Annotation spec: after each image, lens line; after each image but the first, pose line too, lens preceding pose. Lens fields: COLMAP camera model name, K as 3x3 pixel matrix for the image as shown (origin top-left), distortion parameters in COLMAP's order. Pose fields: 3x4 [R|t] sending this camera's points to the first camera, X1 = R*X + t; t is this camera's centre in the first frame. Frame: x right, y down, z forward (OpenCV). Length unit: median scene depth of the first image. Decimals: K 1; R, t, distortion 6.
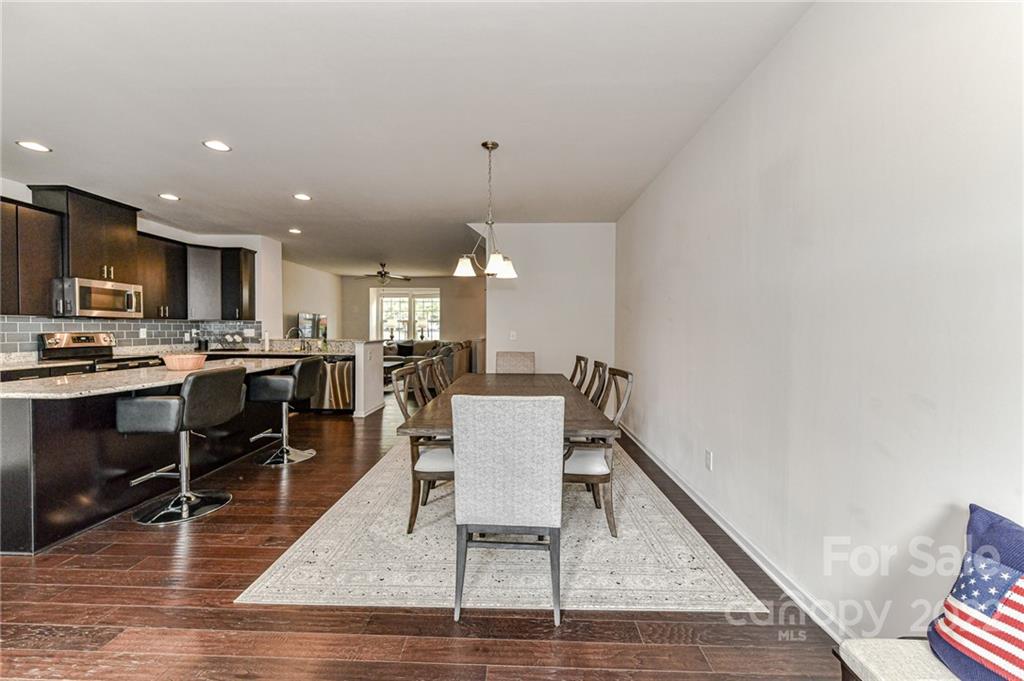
lens RADIAL K [[403.6, 0, 508.1], [0, 403.6, 337.6], [0, 0, 1]] dist [0.003983, 0.000142]
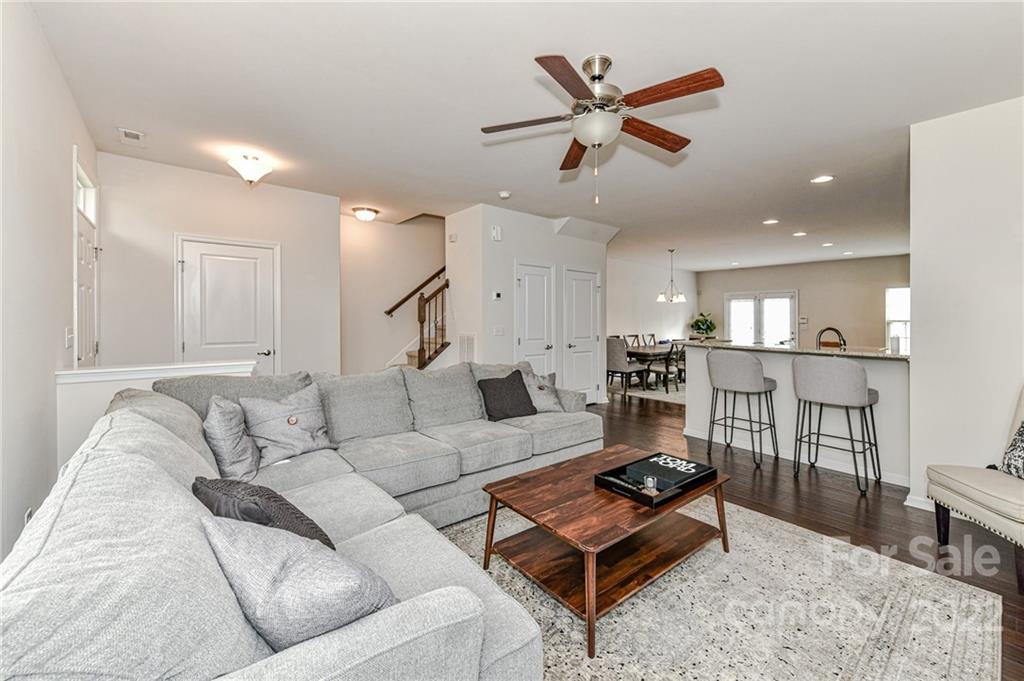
lens RADIAL K [[409.1, 0, 506.8], [0, 409.1, 318.3], [0, 0, 1]] dist [0.000476, 0.000001]
pose [[-0.654972, -0.007908, 0.755611, -0.768834], [0.005223, 0.999874, 0.014991, -0.058091], [-0.755635, 0.013765, -0.654849, 2.036183]]
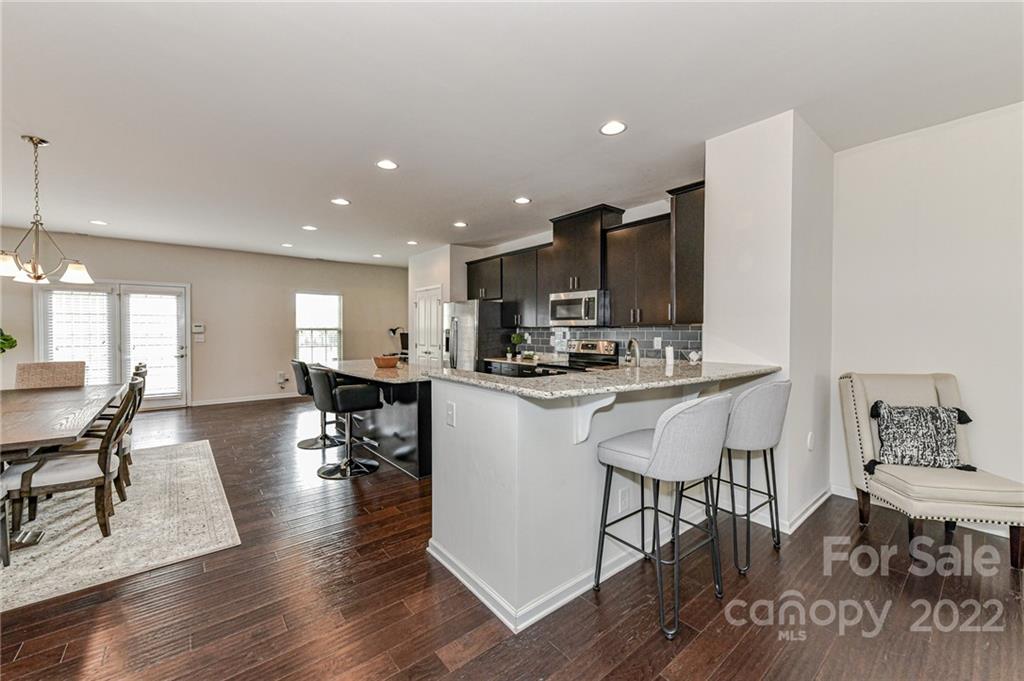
lens RADIAL K [[402.6, 0, 511.5], [0, 402.6, 333.9], [0, 0, 1]] dist [0.000001, -0.000036]
pose [[-0.752413, 0.001840, -0.658689, -0.150894], [-0.016678, 0.999622, 0.021844, -0.042332], [0.658480, 0.027421, -0.752098, 1.425889]]
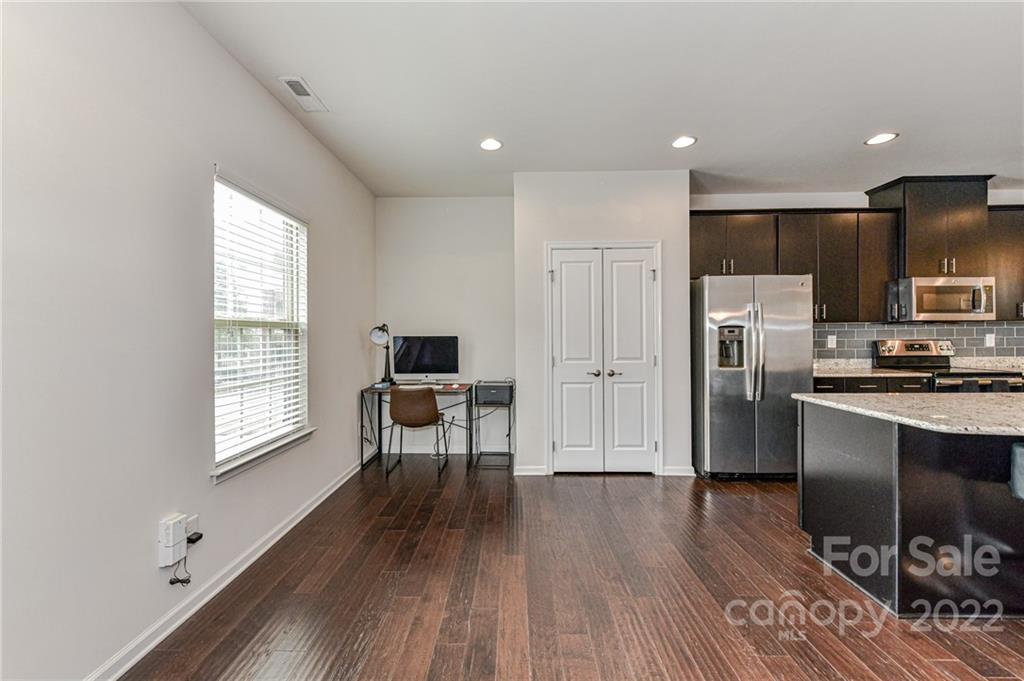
lens RADIAL K [[403.6, 0, 508.1], [0, 403.6, 337.6], [0, 0, 1]] dist [0.003983, 0.000142]
pose [[0.013895, -0.002071, -0.999901, -0.154928], [-0.013337, 0.999909, -0.002256, -0.002367], [0.999815, 0.013367, 0.013866, 0.087323]]
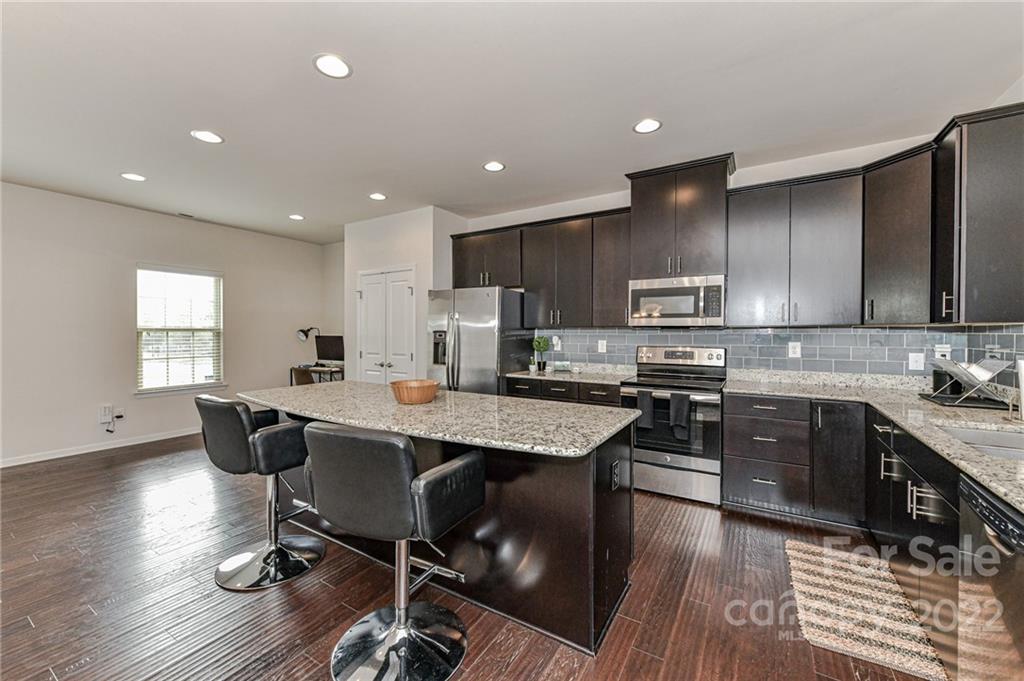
lens RADIAL K [[402.6, 0, 511.5], [0, 402.6, 333.9], [0, 0, 1]] dist [0.000001, -0.000036]
pose [[-0.498087, -0.002364, -0.867124, -0.175000], [-0.022456, 0.999696, 0.010173, -0.031584], [0.866836, 0.024540, -0.497989, 0.940706]]
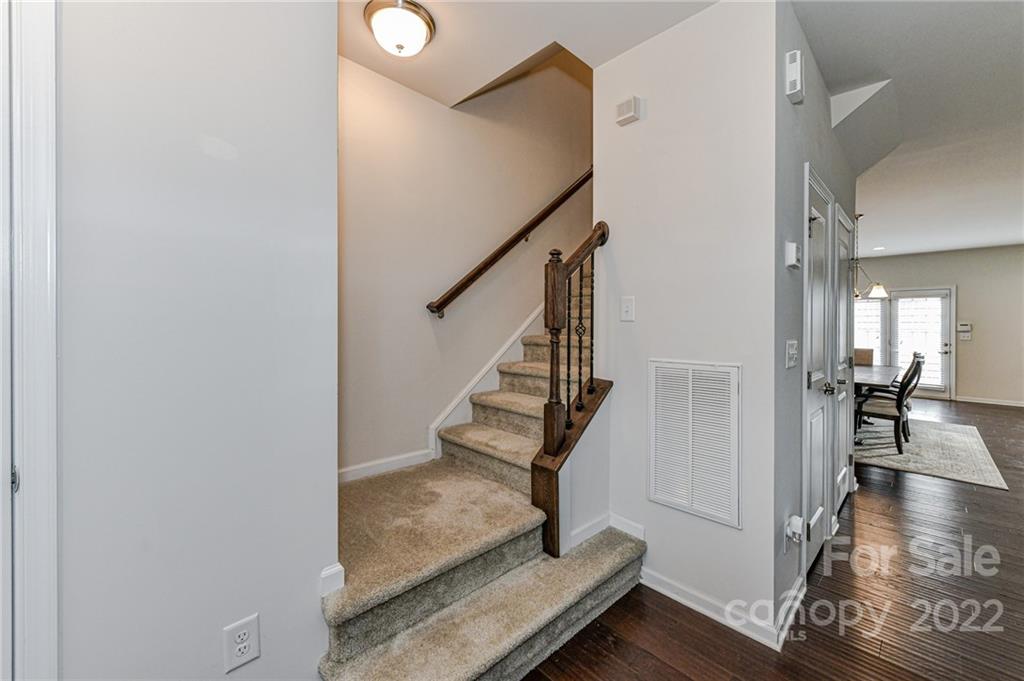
lens RADIAL K [[406.0, 0, 507.5], [0, 406.0, 327.5], [0, 0, 1]] dist [-0.000125, -0.000104]
pose [[-0.711989, -0.011691, 0.702093, -0.111026], [0.002892, 0.999804, 0.019581, -0.044797], [-0.702185, 0.015973, -0.711816, 1.831141]]
